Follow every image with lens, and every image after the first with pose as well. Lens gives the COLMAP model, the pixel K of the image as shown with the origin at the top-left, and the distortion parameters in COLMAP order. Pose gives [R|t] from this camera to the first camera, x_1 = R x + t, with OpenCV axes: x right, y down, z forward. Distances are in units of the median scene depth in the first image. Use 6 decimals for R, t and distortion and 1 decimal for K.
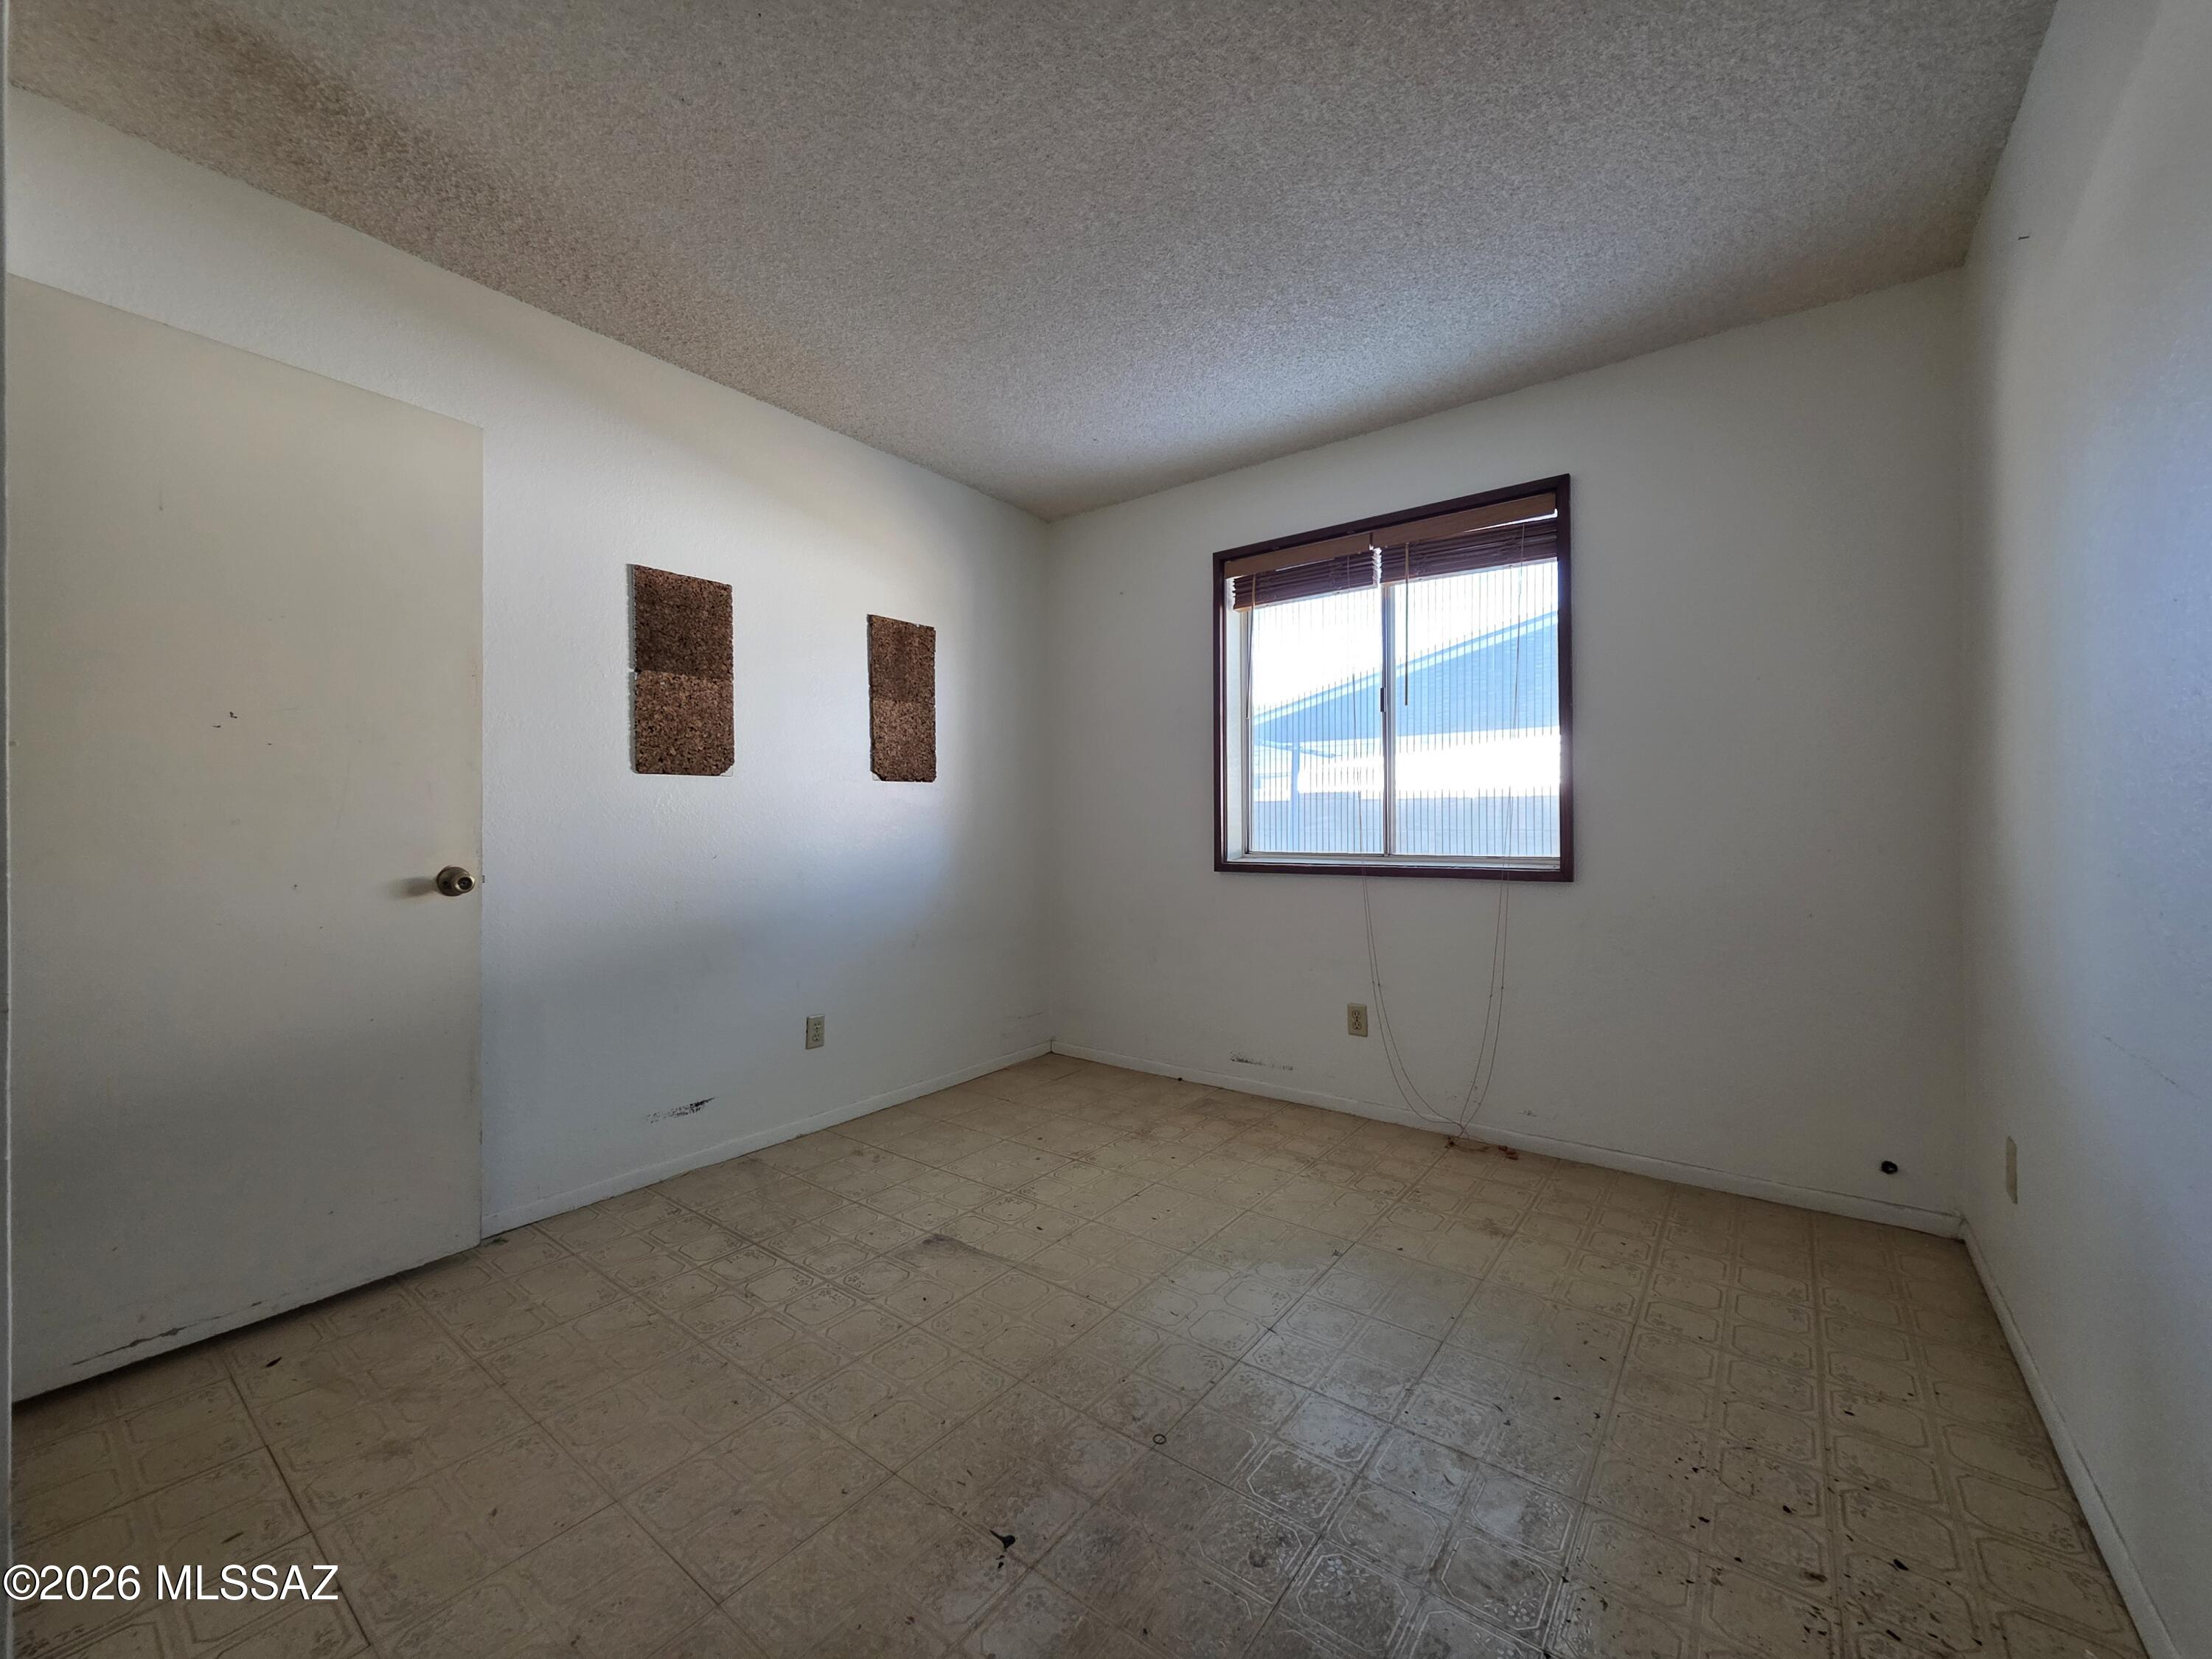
lens RADIAL K [[884.6, 0, 1100.6], [0, 884.6, 822.7], [0, 0, 1]] dist [0.001787, 0.000003]
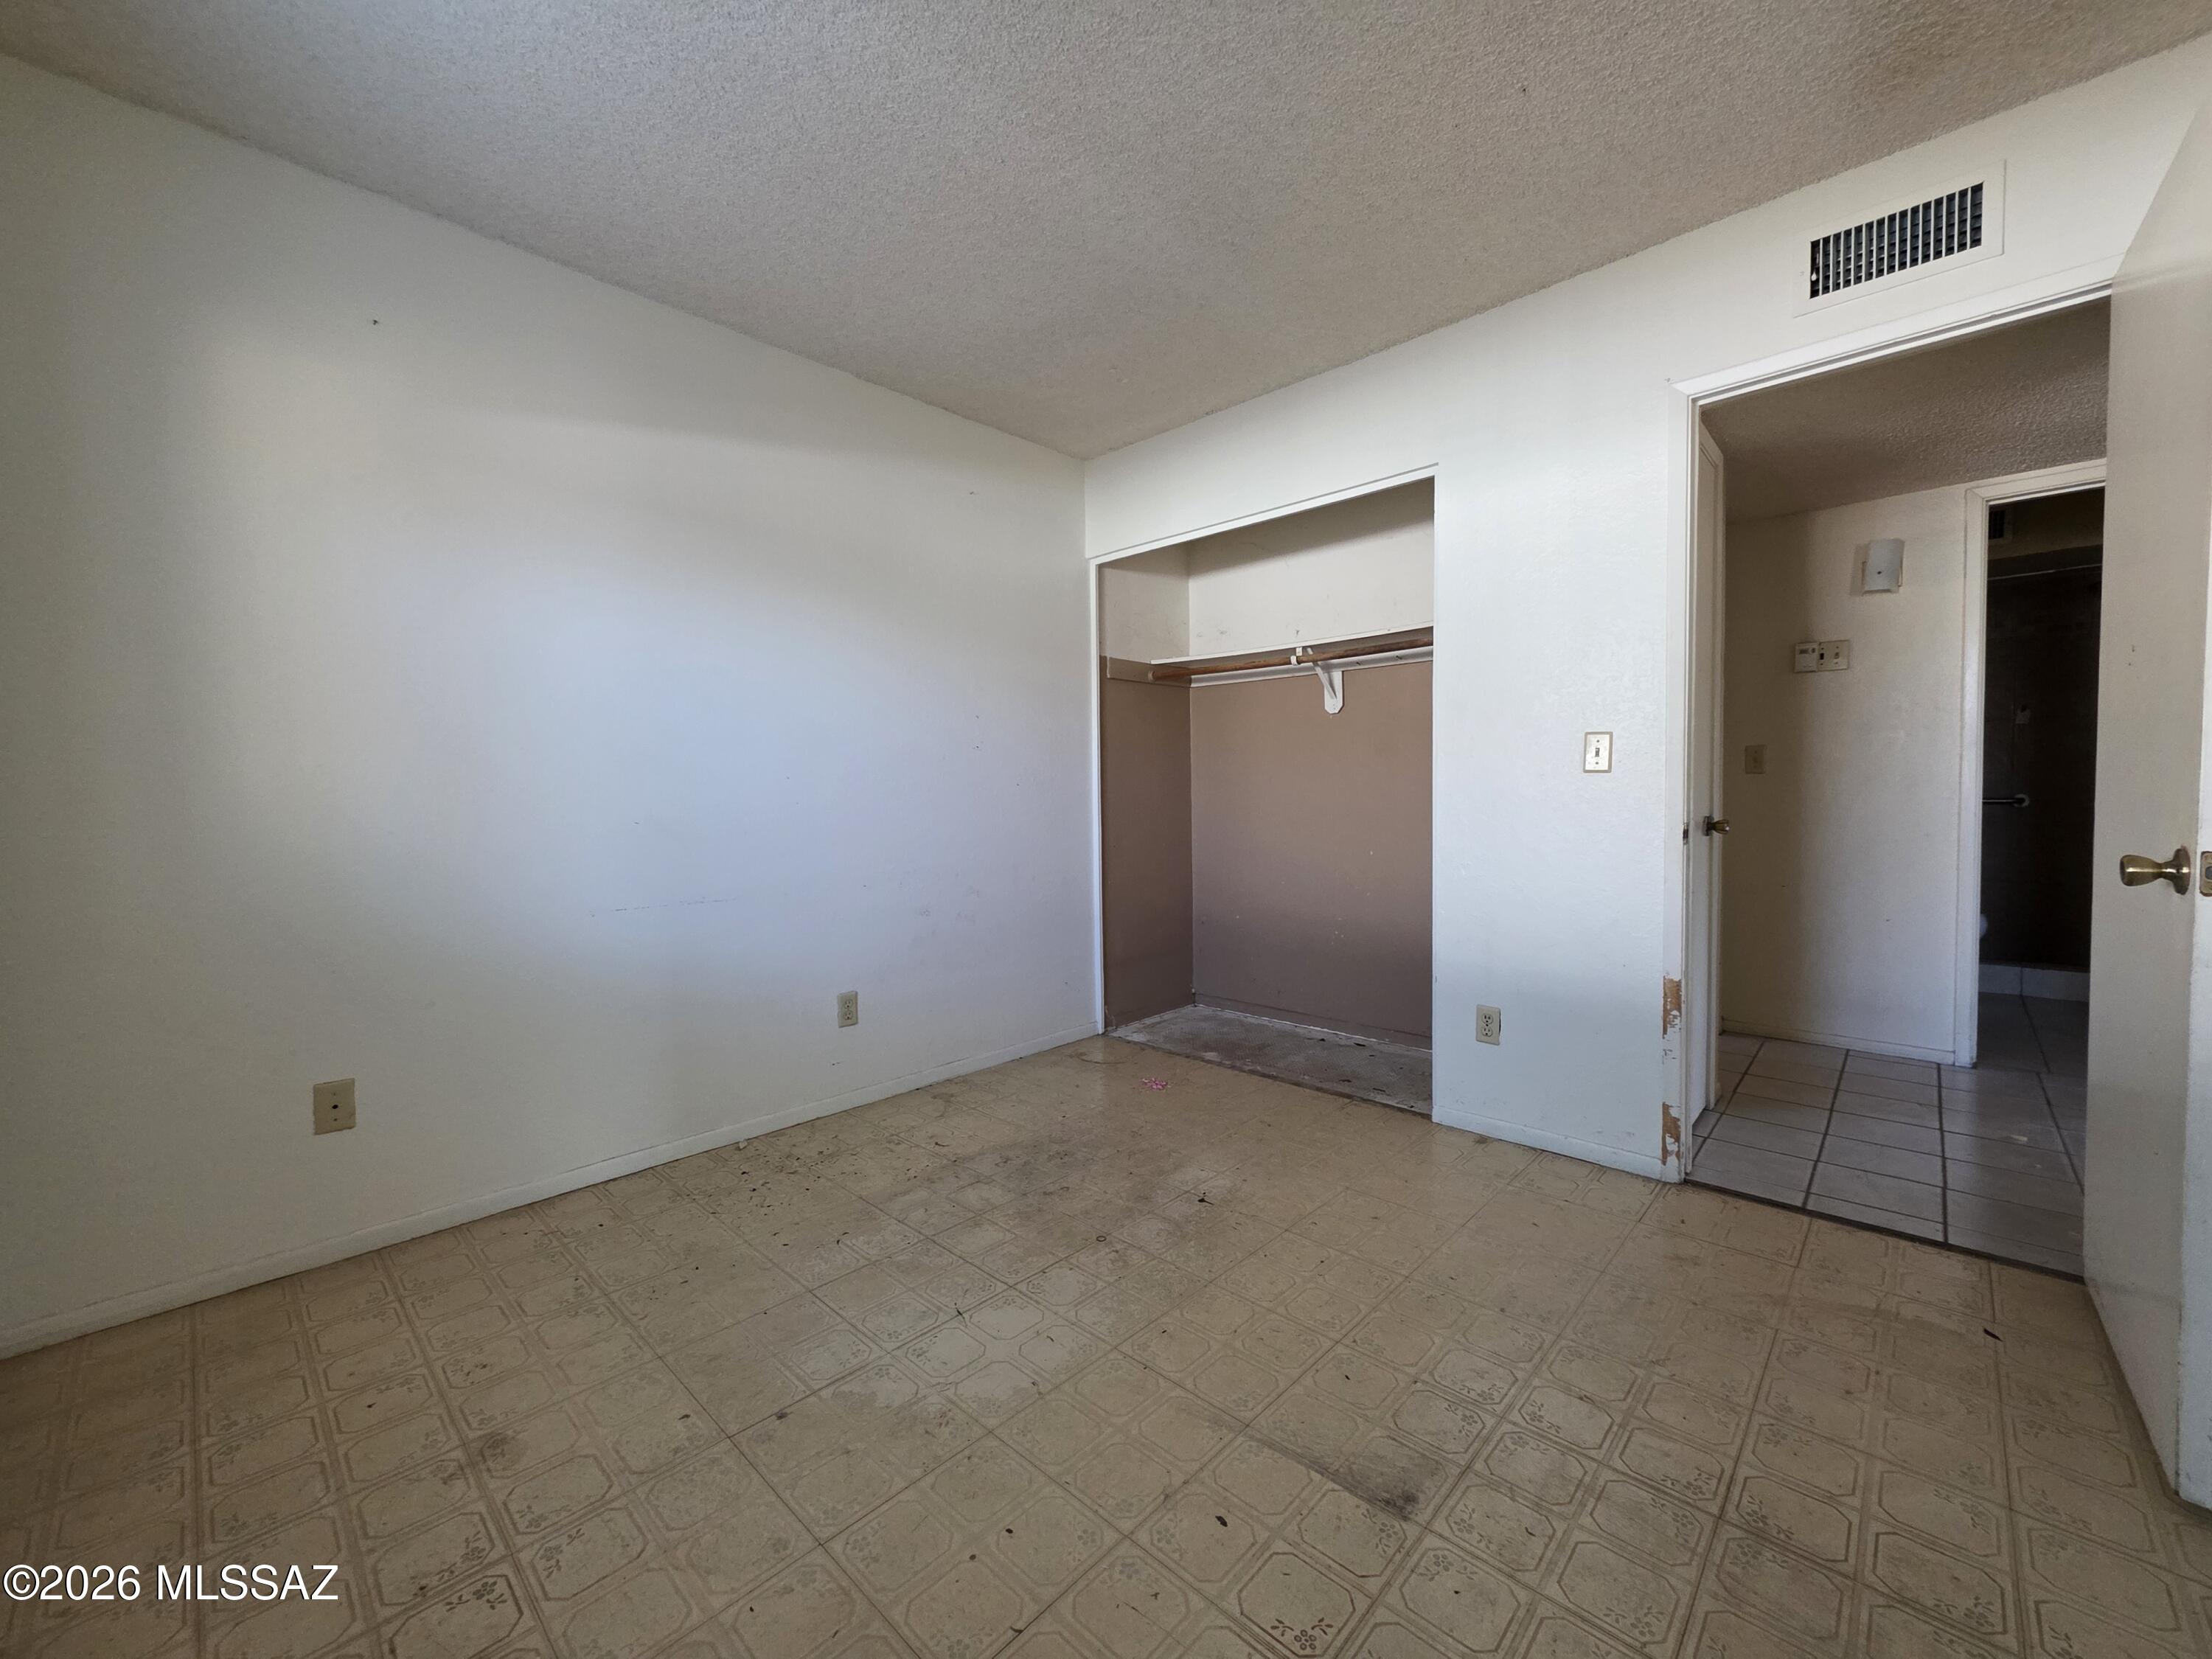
lens RADIAL K [[884.6, 0, 1100.6], [0, 884.6, 822.7], [0, 0, 1]] dist [0.001787, 0.000003]
pose [[-0.993967, 0.011213, 0.109101, -0.067110], [0.015205, 0.999242, 0.035832, 0.000974], [-0.108617, 0.037274, -0.993385, 1.759506]]
